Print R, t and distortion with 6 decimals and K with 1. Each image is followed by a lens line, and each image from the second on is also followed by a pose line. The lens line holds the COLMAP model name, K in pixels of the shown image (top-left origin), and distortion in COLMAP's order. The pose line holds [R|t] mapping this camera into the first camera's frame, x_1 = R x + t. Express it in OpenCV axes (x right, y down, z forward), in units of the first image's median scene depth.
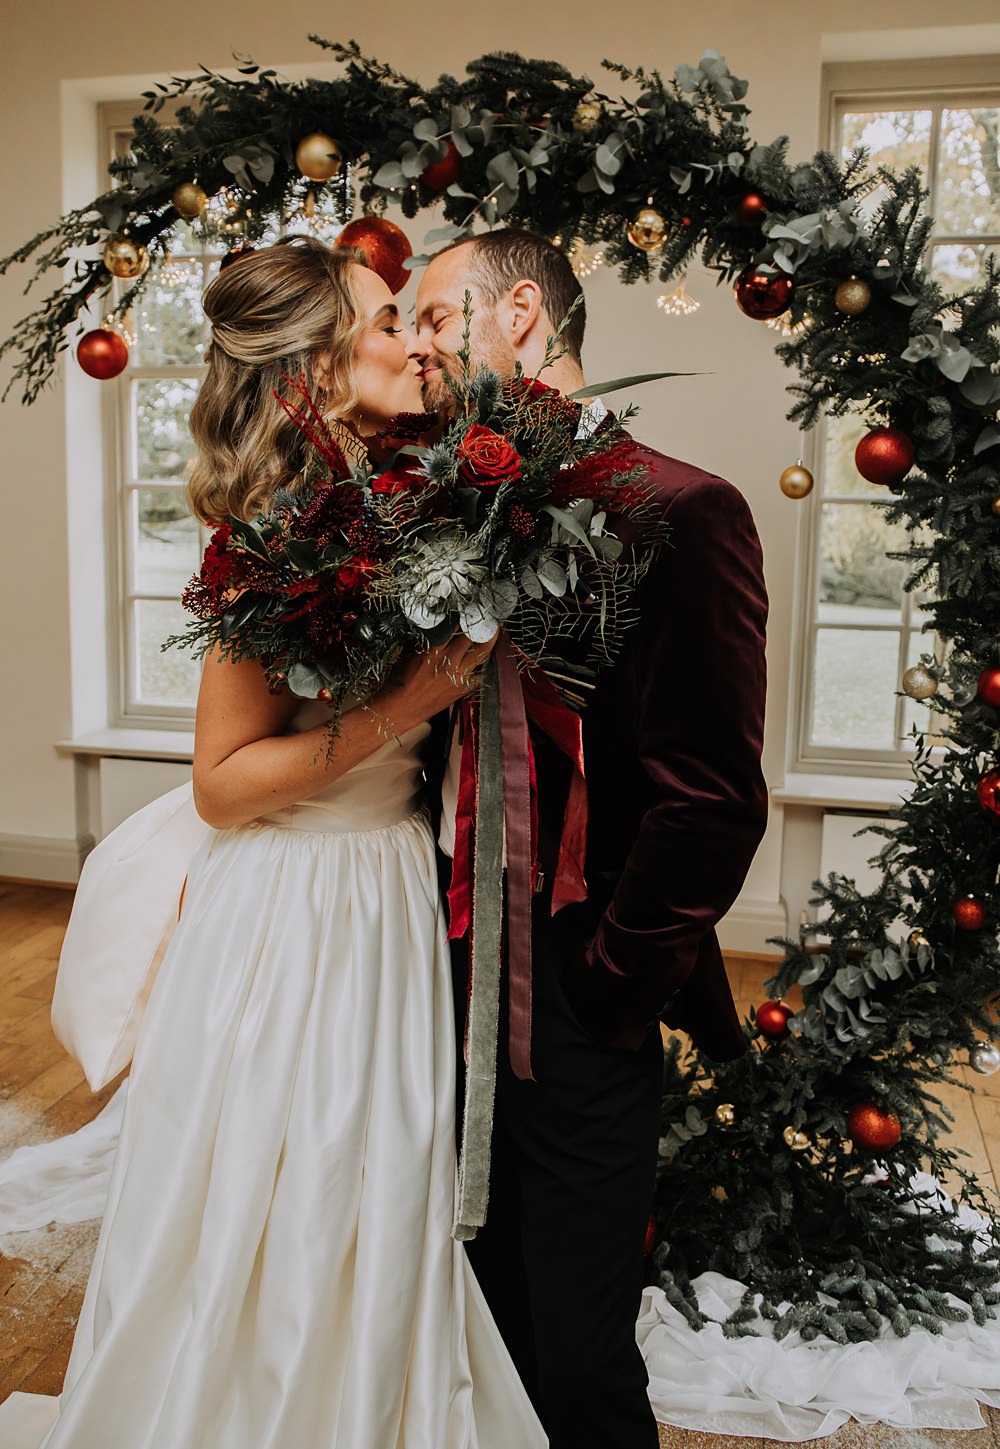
lens RADIAL K [[1294.2, 0, 495.0], [0, 1294.2, 668.8], [0, 0, 1]] dist [-0.055870, 0.064152]
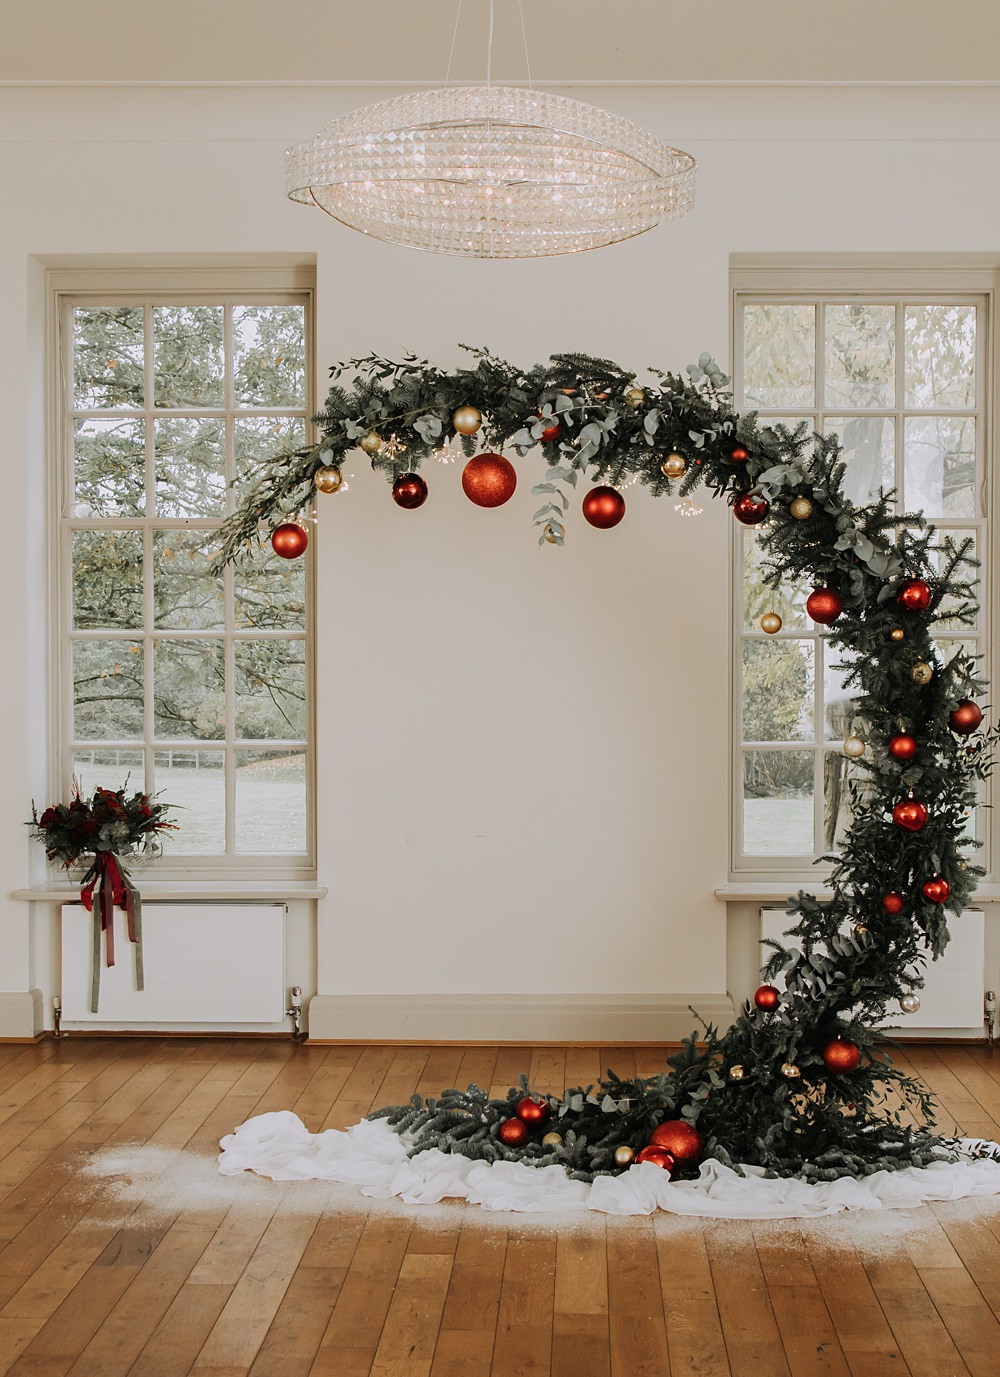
lens RADIAL K [[2140.3, 0, 576.3], [0, 2140.3, 682.3], [0, 0, 1]] dist [-0.027576, 0.000000]
pose [[0.973803, -0.023107, 0.226215, -0.593906], [0.048708, 0.992930, -0.108252, 0.199343], [-0.222114, 0.116435, 0.968044, -1.475208]]
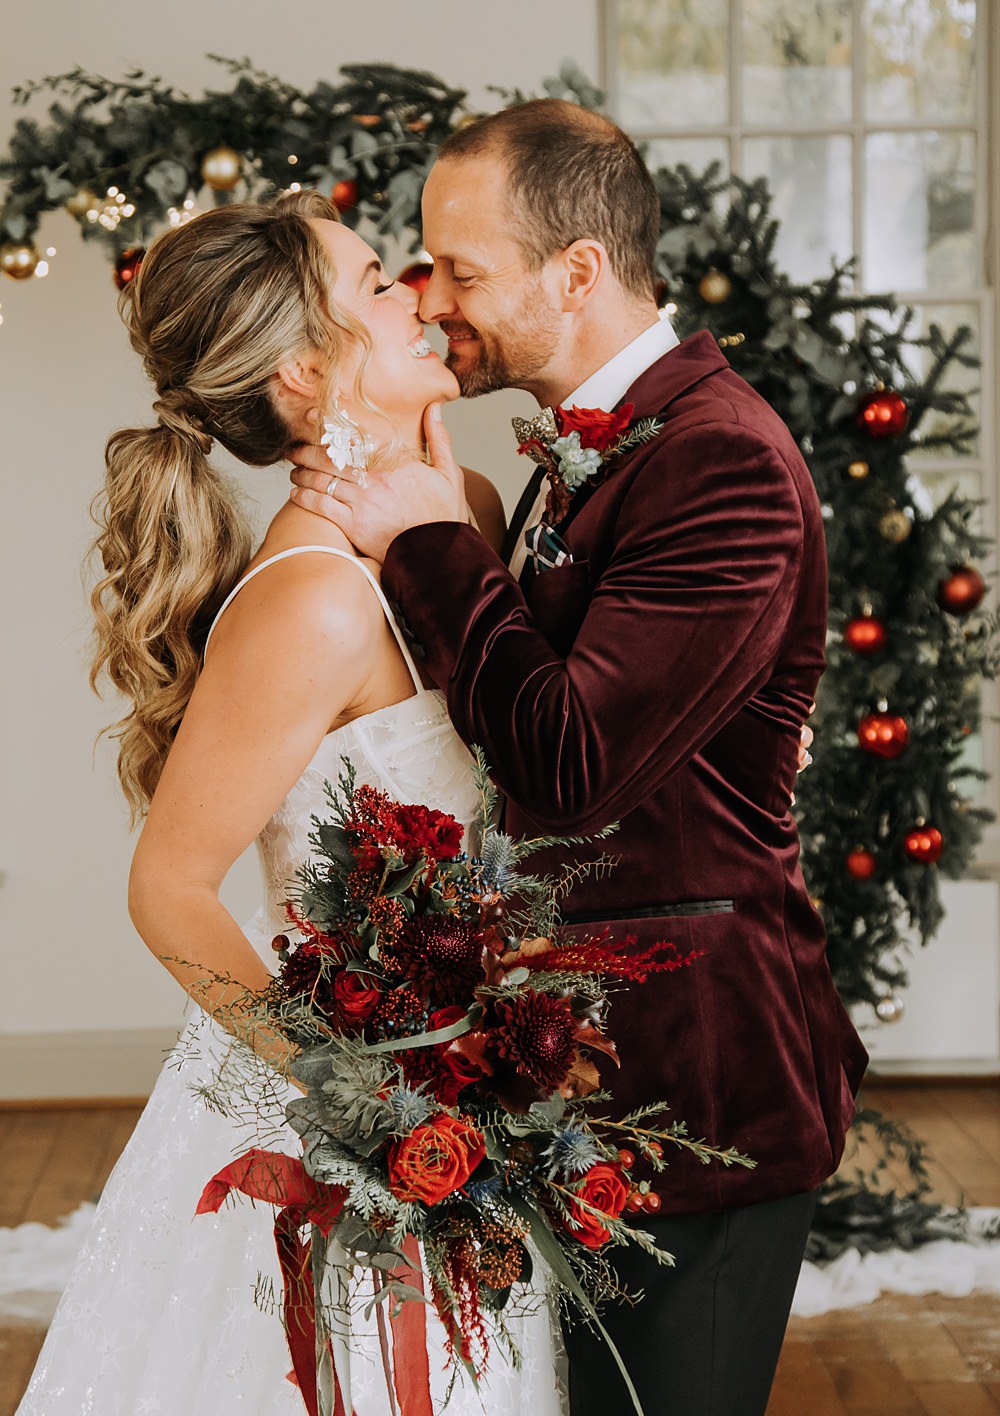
lens RADIAL K [[3536.1, 0, 454.2], [0, 3536.1, 672.1], [0, 0, 1]] dist [0.226494, 0.000000]
pose [[0.965681, -0.053087, 0.254249, -0.707664], [0.073890, 0.994593, -0.072977, 0.236325], [-0.249000, 0.089259, 0.964382, -1.797327]]
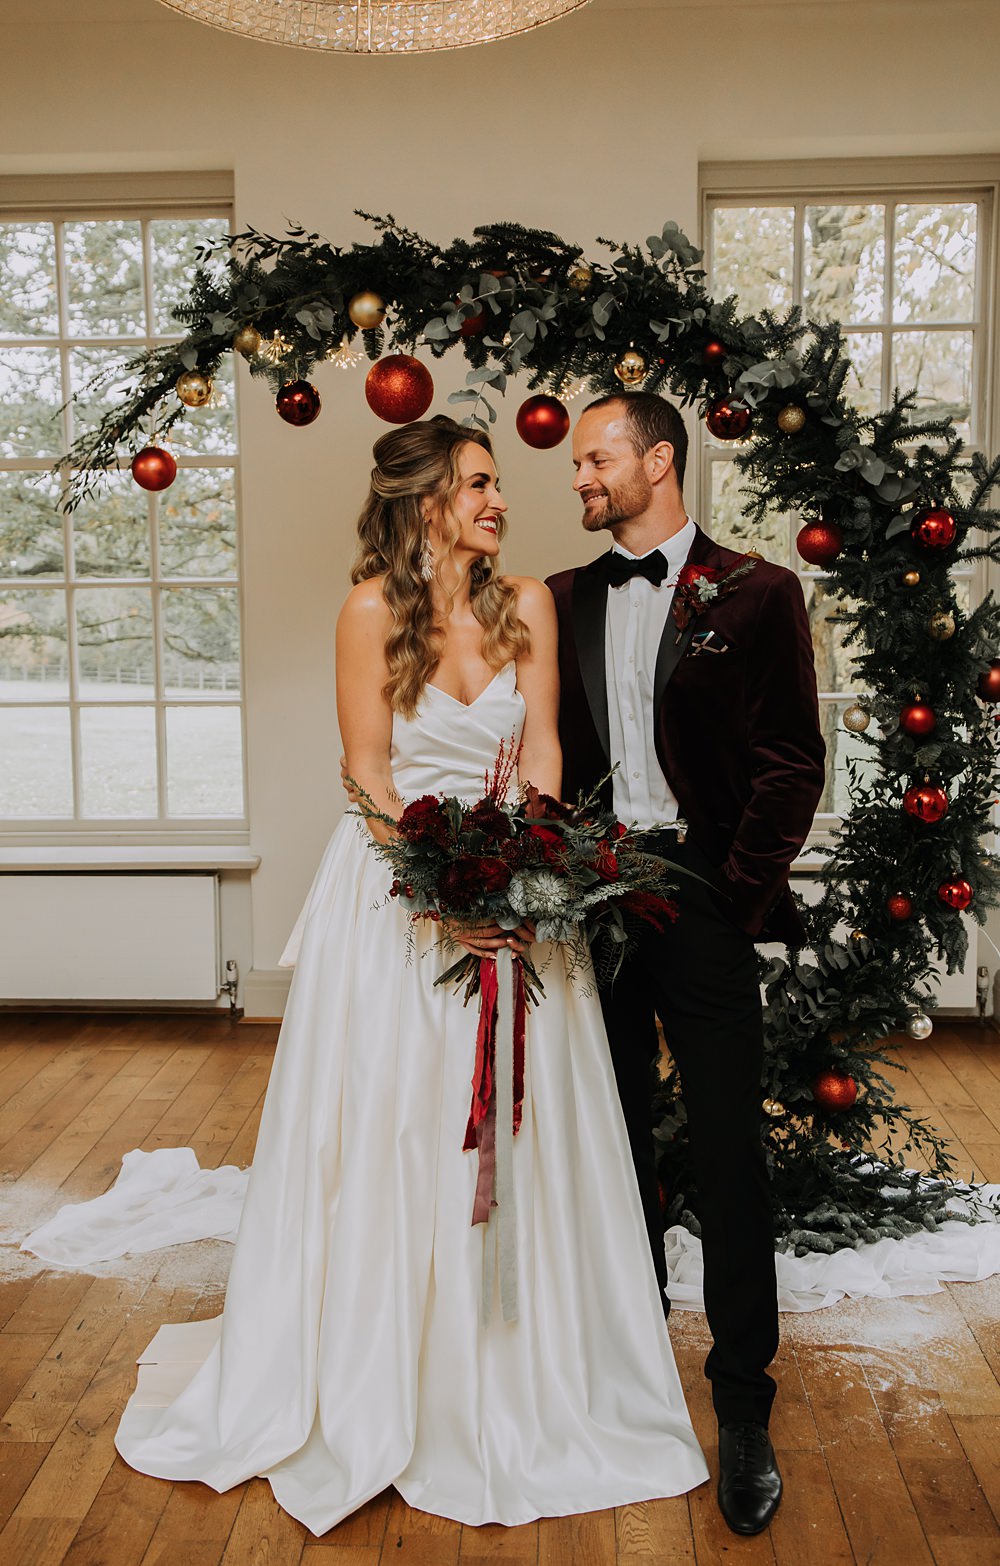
lens RADIAL K [[1710.4, 0, 481.5], [0, 1710.4, 761.0], [0, 0, 1]] dist [0.024522, 0.000000]
pose [[0.983358, -0.046723, 0.175568, -0.332554], [0.052014, 0.998317, -0.025654, 0.076151], [-0.174074, 0.034359, 0.984133, -0.599848]]
